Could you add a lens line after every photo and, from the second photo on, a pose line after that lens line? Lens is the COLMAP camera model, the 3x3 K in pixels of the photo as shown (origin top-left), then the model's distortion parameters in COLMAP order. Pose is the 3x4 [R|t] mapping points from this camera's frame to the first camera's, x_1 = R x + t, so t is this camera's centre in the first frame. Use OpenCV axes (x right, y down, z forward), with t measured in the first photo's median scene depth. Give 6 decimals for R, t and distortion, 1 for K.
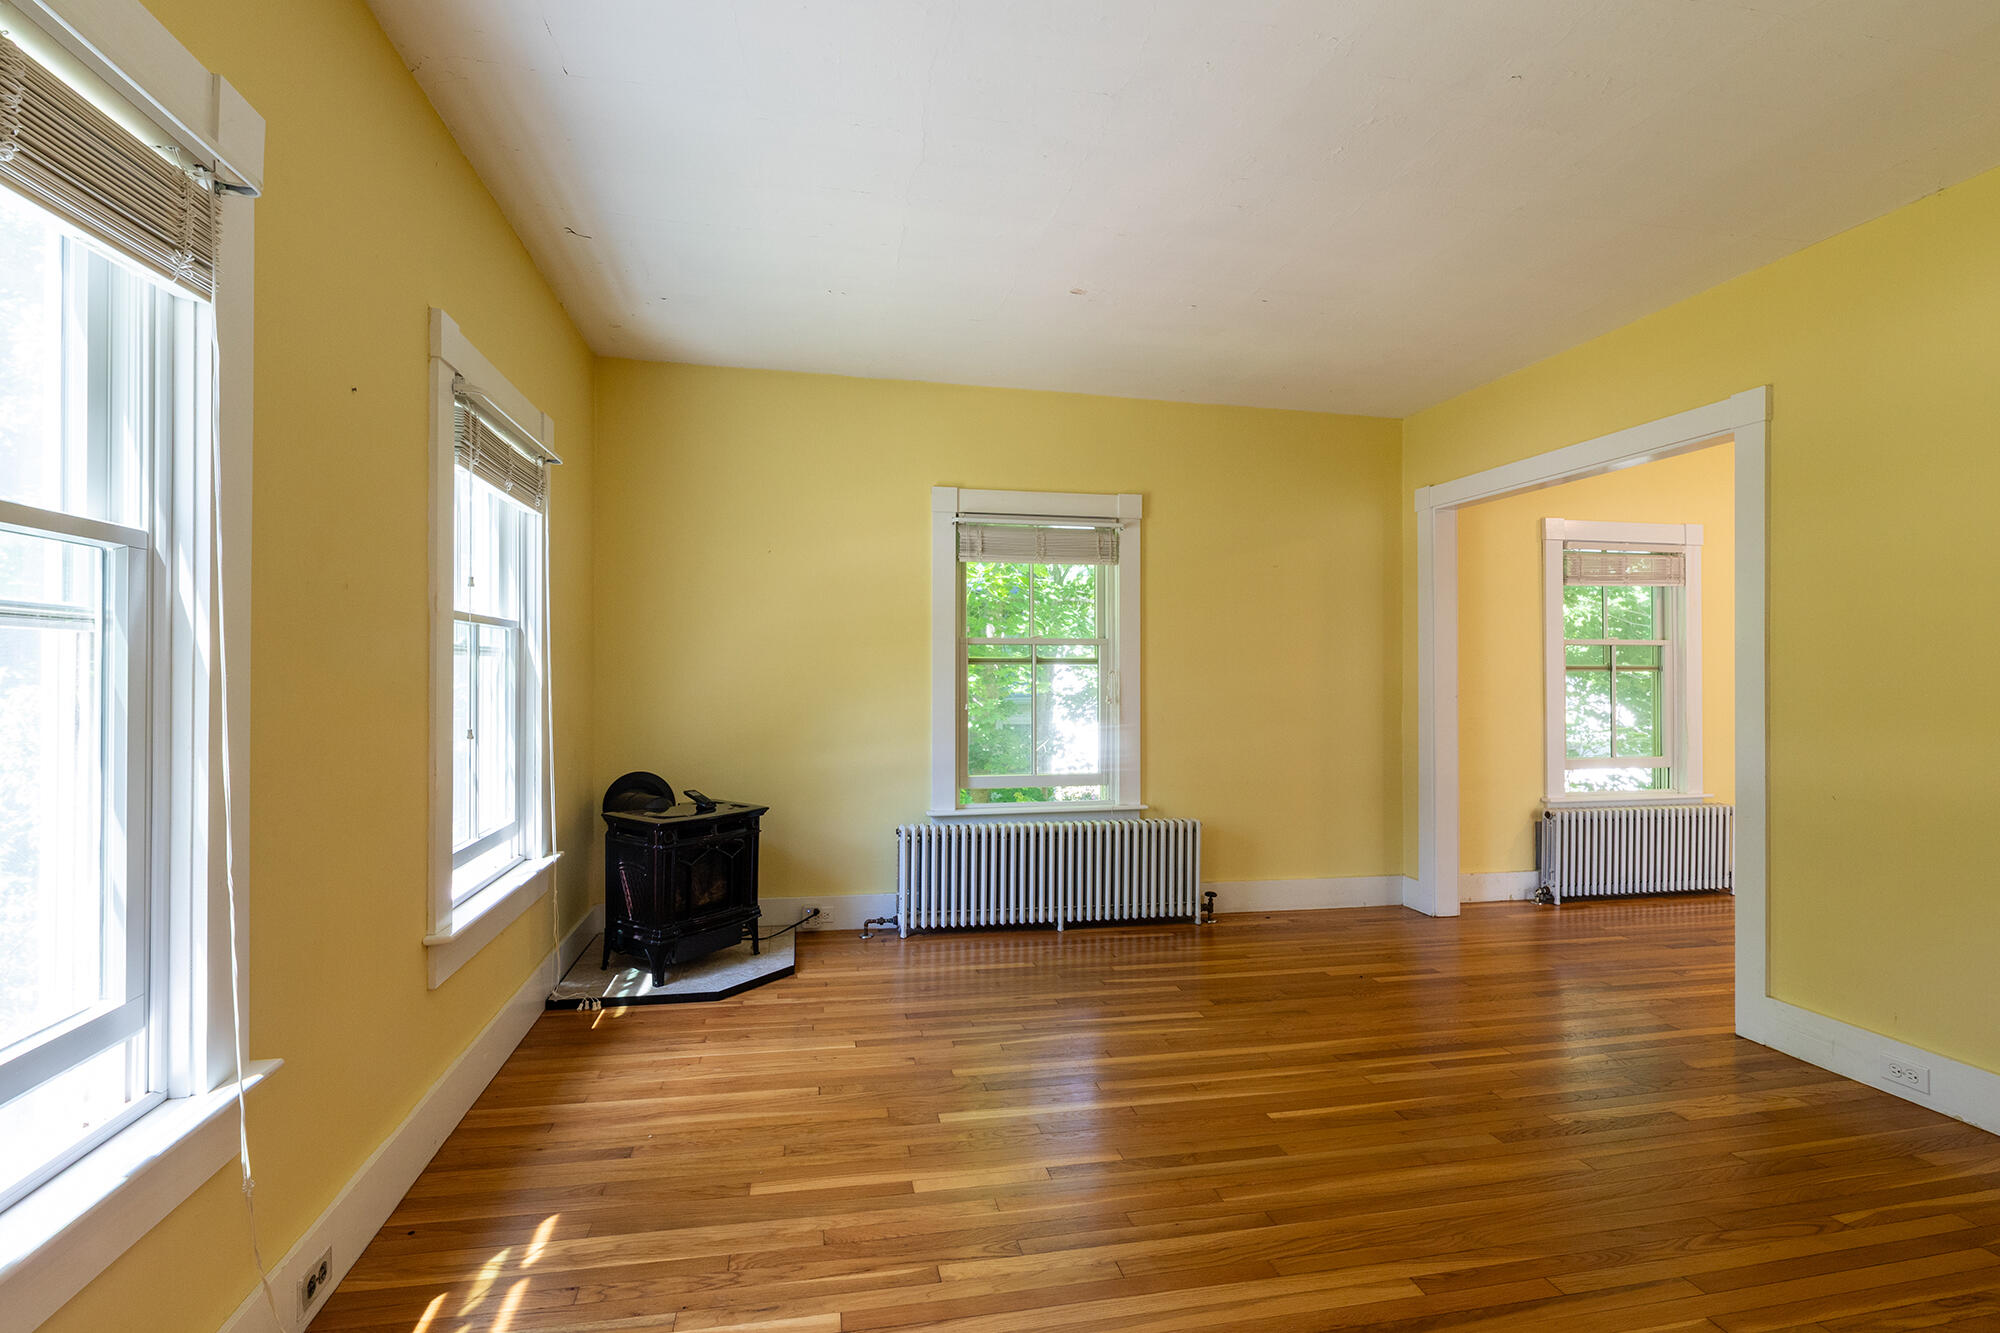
lens RADIAL K [[925.2, 0, 996.1], [0, 925.2, 678.4], [0, 0, 1]] dist [-0.007888, 0.000733]
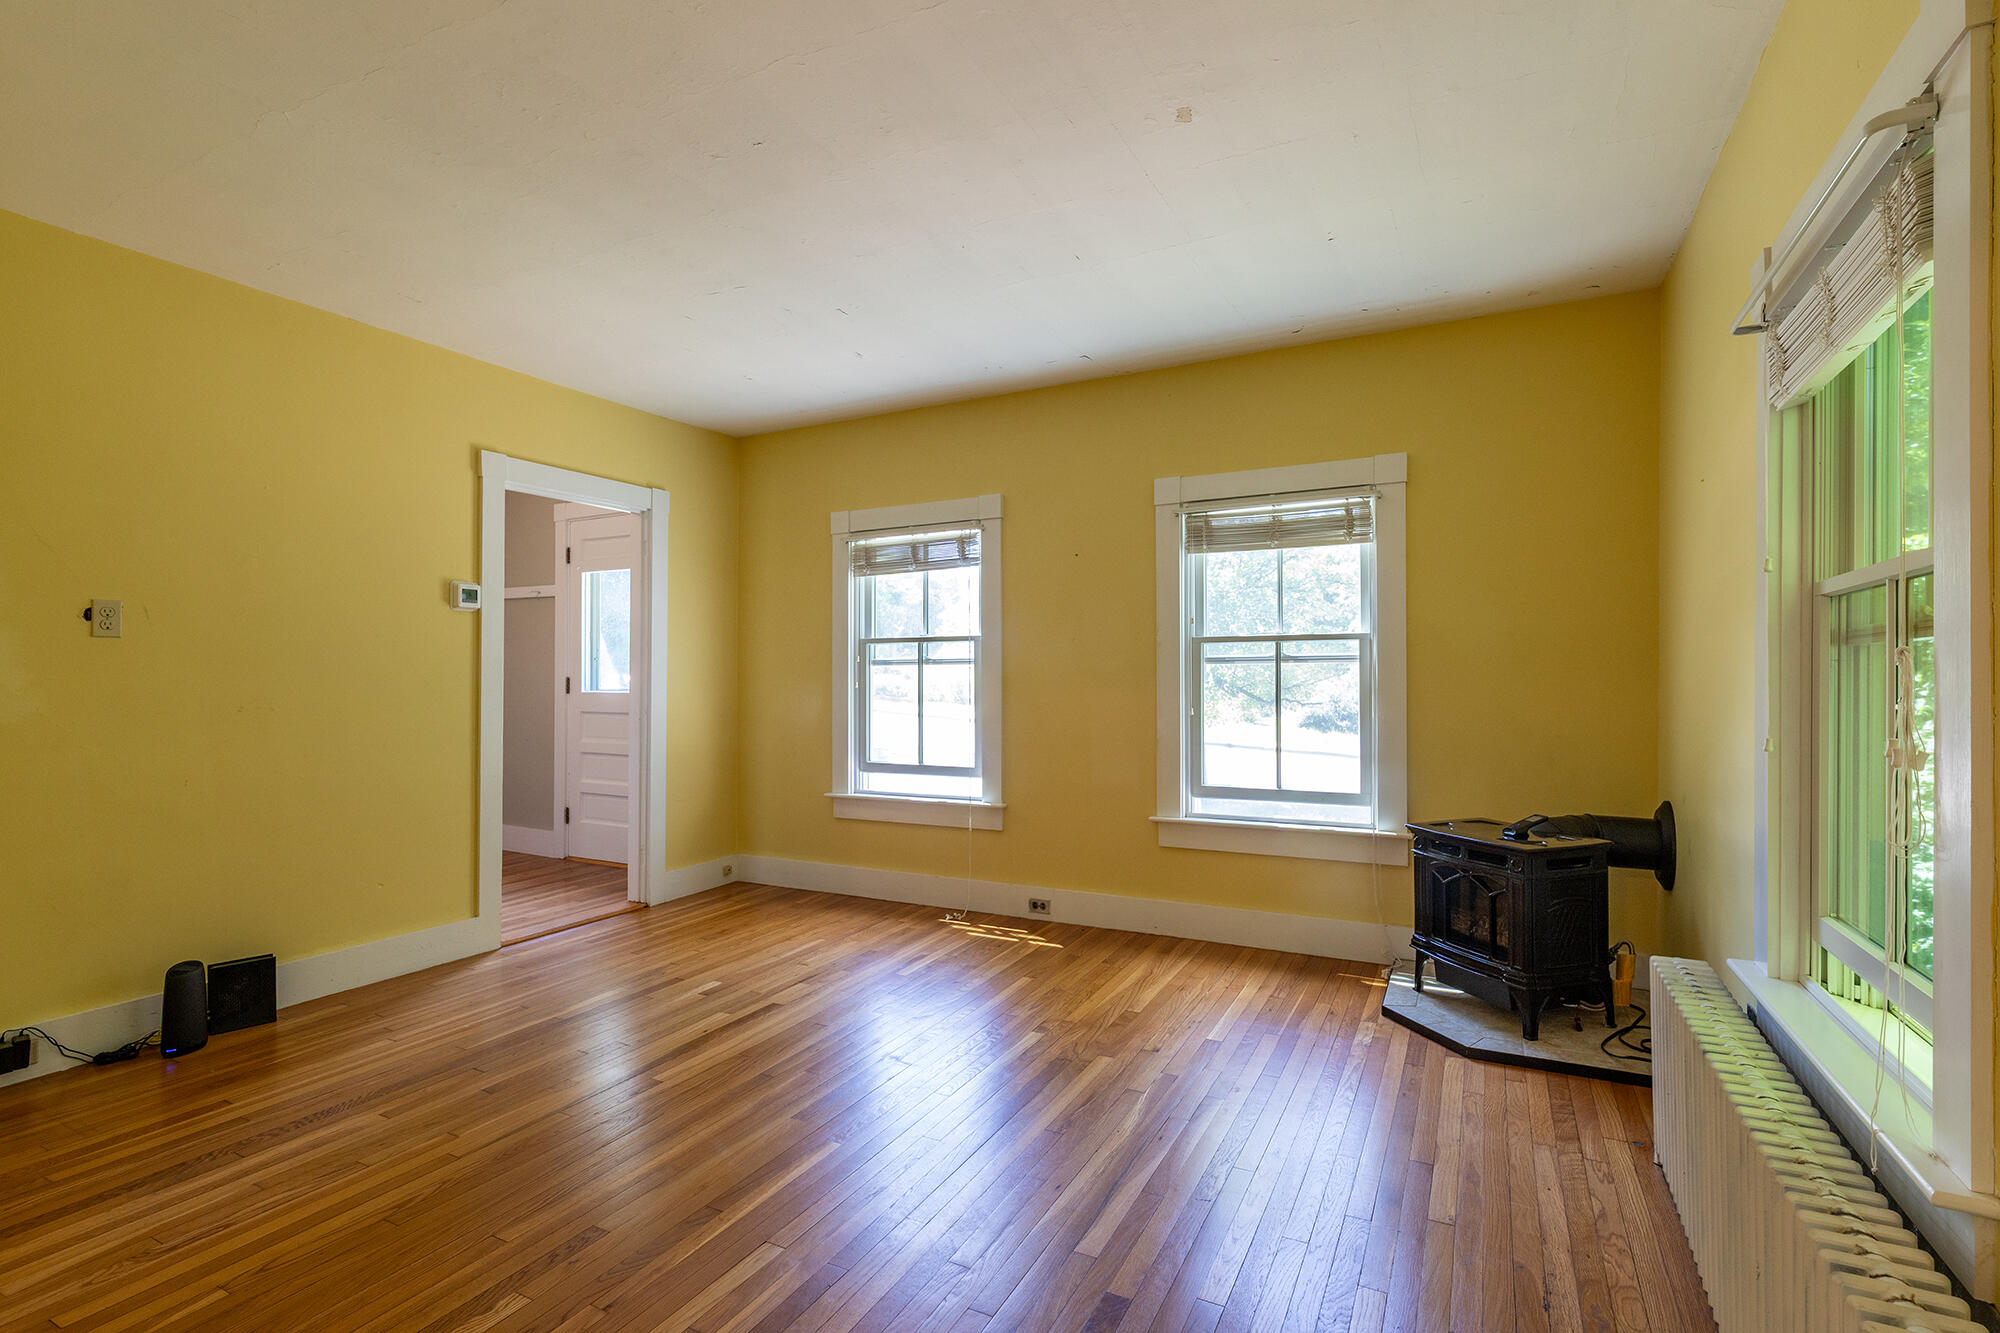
lens RADIAL K [[917.4, 0, 996.0], [0, 917.4, 669.4], [0, 0, 1]] dist [-0.001083, -0.000555]
pose [[-0.634614, -0.013857, -0.772705, 0.537585], [-0.008461, 0.999904, -0.010982, 0.003216], [0.772783, -0.000431, -0.634671, 1.003404]]
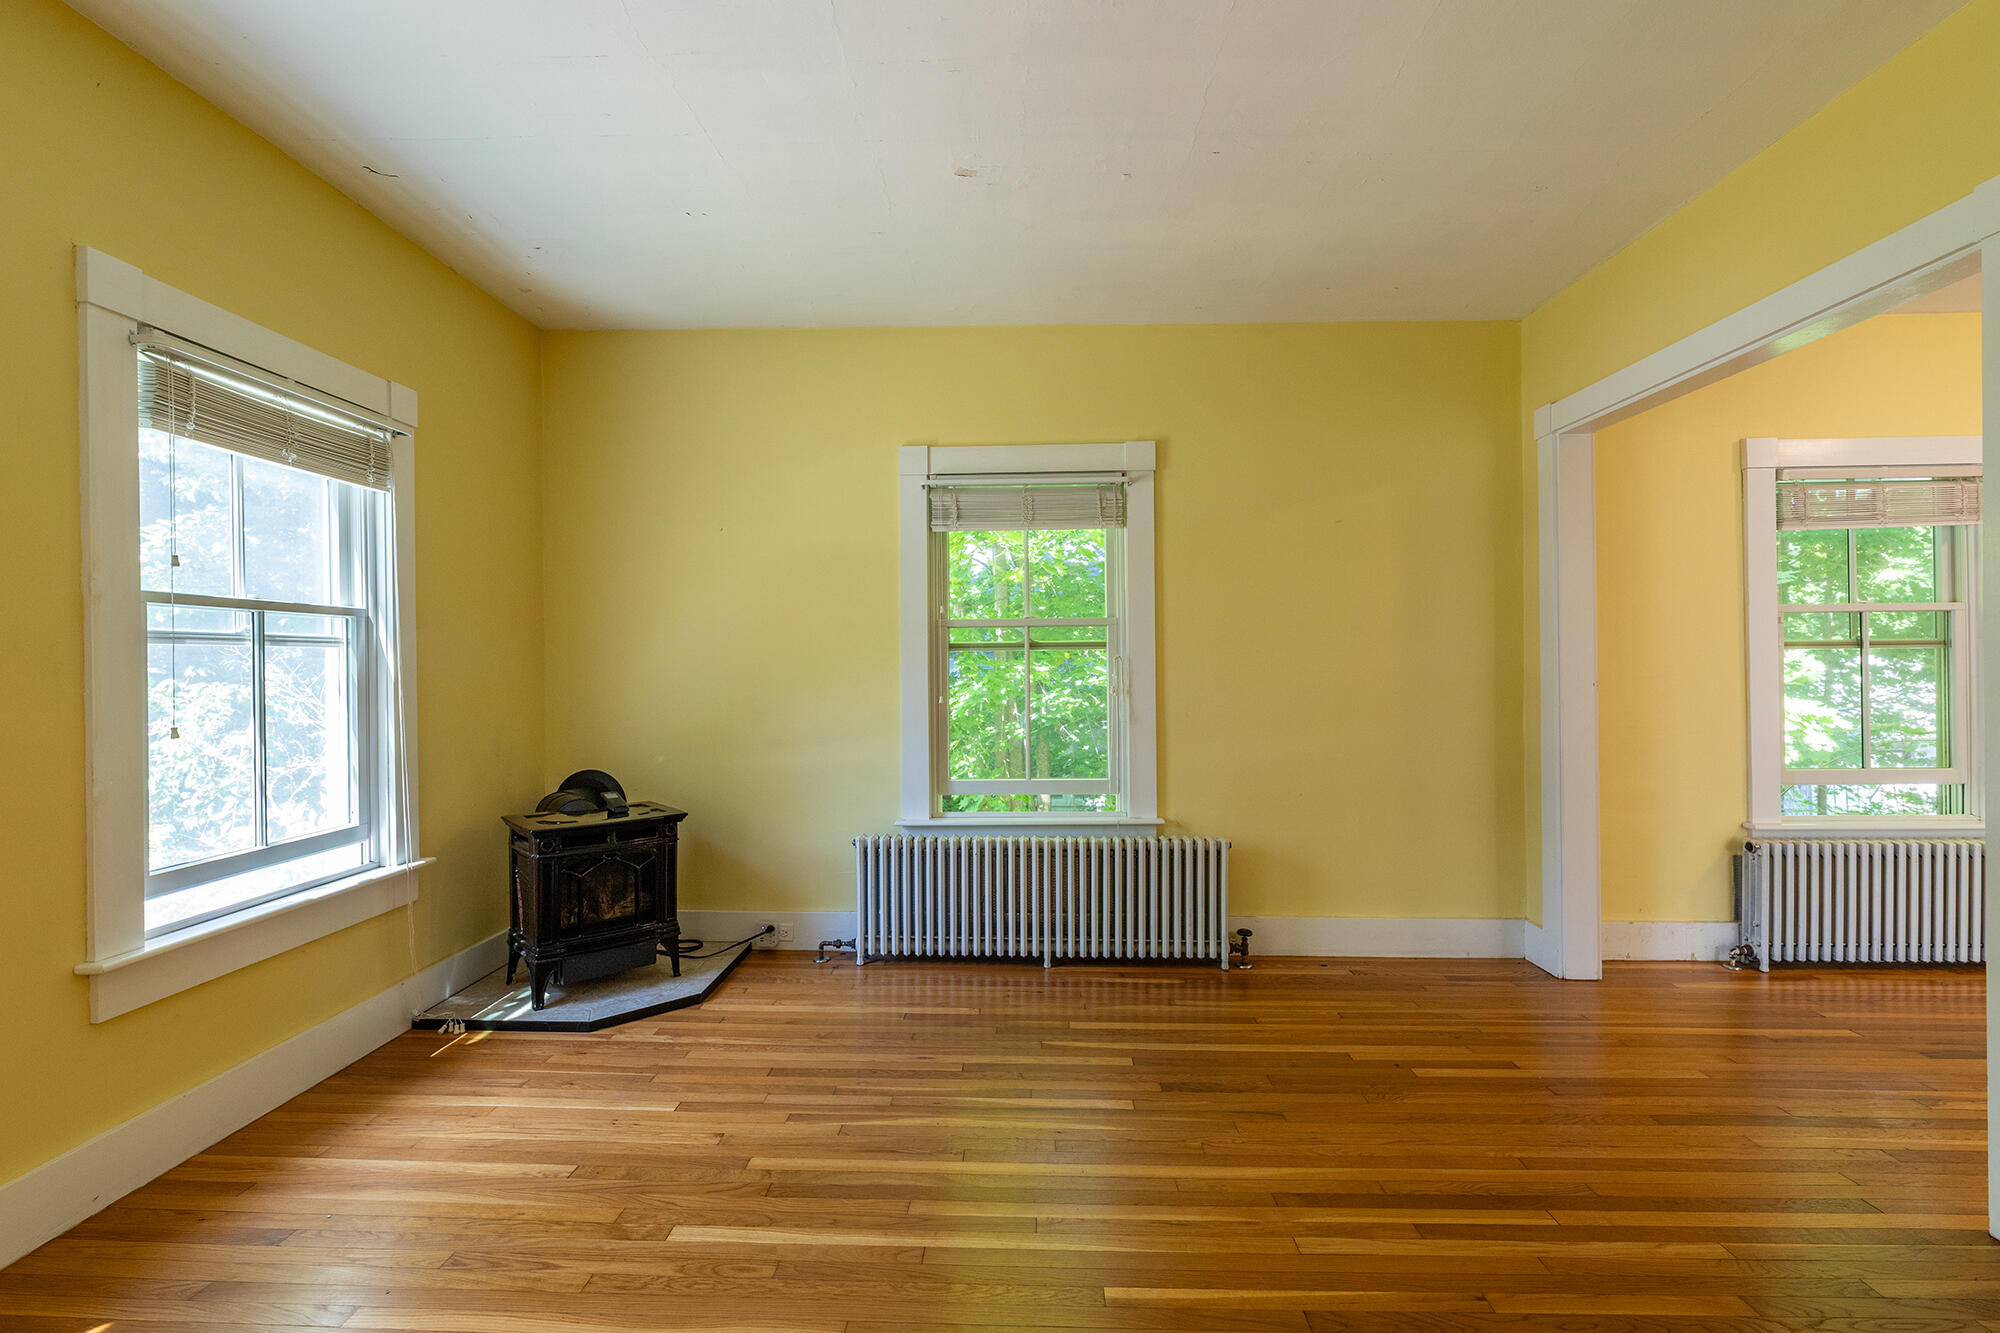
lens RADIAL K [[917.4, 0, 999.2], [0, 917.4, 671.8], [0, 0, 1]] dist [-0.001083, -0.000555]
pose [[0.971568, -0.008939, -0.236594, 0.226312], [0.009575, 0.999953, 0.001539, 0.004166], [0.236569, -0.003761, 0.971607, 0.184874]]
